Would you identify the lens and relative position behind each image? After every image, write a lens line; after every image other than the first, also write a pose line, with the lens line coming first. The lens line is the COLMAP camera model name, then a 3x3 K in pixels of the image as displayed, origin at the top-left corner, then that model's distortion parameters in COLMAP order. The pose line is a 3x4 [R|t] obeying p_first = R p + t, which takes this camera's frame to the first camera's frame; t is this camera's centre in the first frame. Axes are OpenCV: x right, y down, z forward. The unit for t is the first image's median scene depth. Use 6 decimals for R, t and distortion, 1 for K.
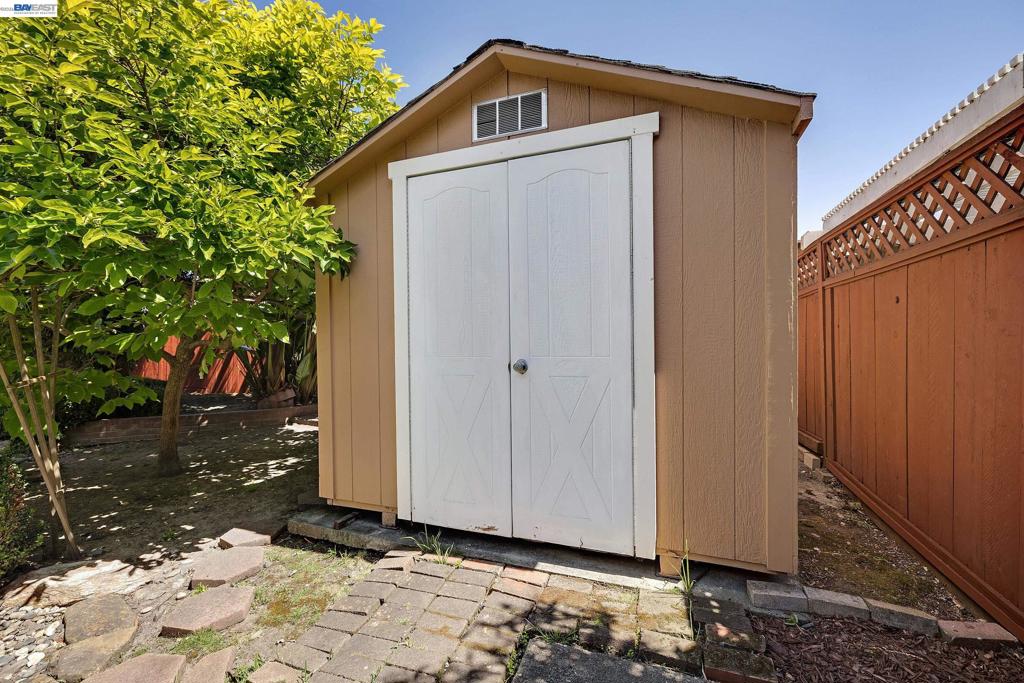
lens RADIAL K [[425.0, 0, 509.9], [0, 425.0, 341.7], [0, 0, 1]] dist [0.000071, -0.000301]
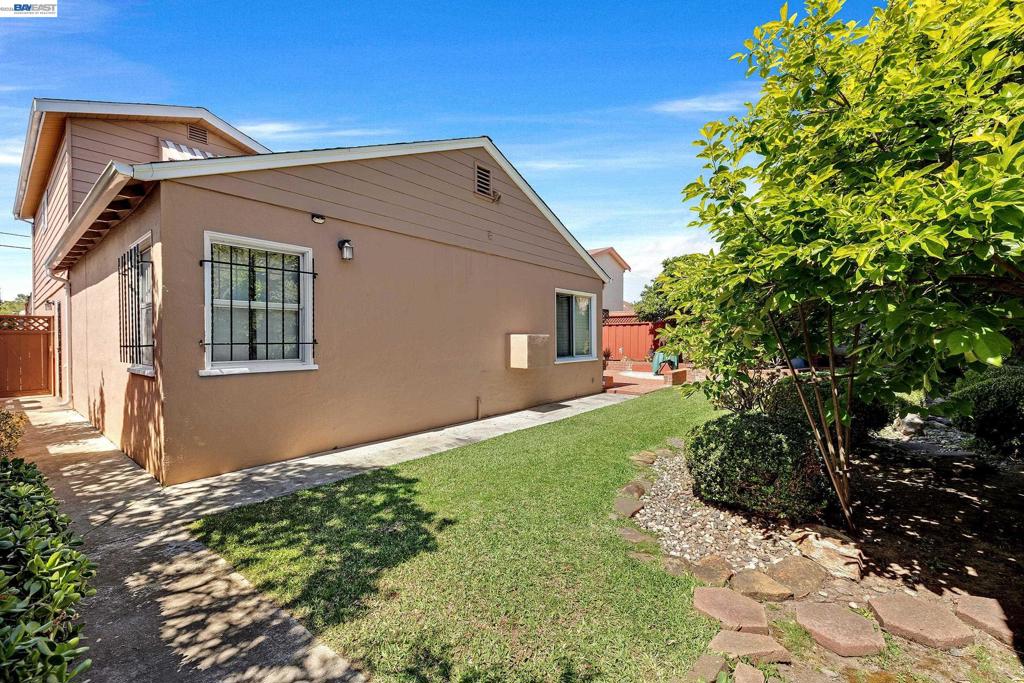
lens RADIAL K [[425.0, 0, 509.9], [0, 425.0, 341.7], [0, 0, 1]] dist [0.000071, -0.000301]
pose [[-0.308550, 0.015079, -0.951089, 0.406380], [0.009937, 0.999871, 0.012628, -0.050037], [0.951156, -0.005555, -0.308660, 0.499845]]
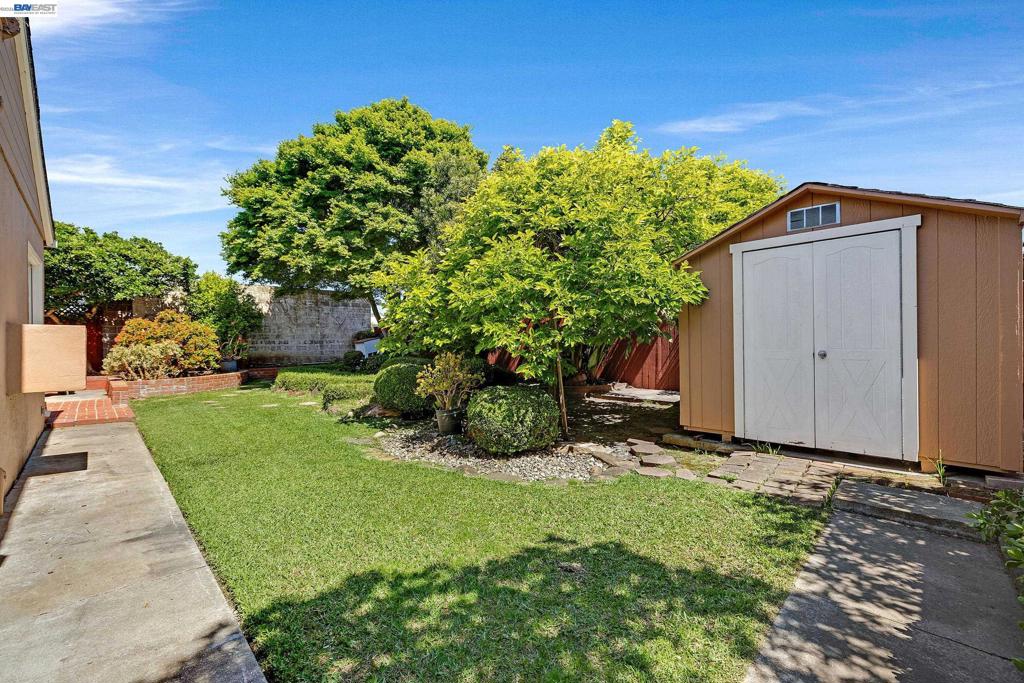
lens RADIAL K [[425.0, 0, 509.9], [0, 425.0, 341.7], [0, 0, 1]] dist [0.000071, -0.000301]
pose [[0.910776, 0.000311, -0.412901, -0.440441], [0.000790, 0.999997, 0.002496, -0.002816], [0.412900, -0.002599, 0.910773, -1.217482]]
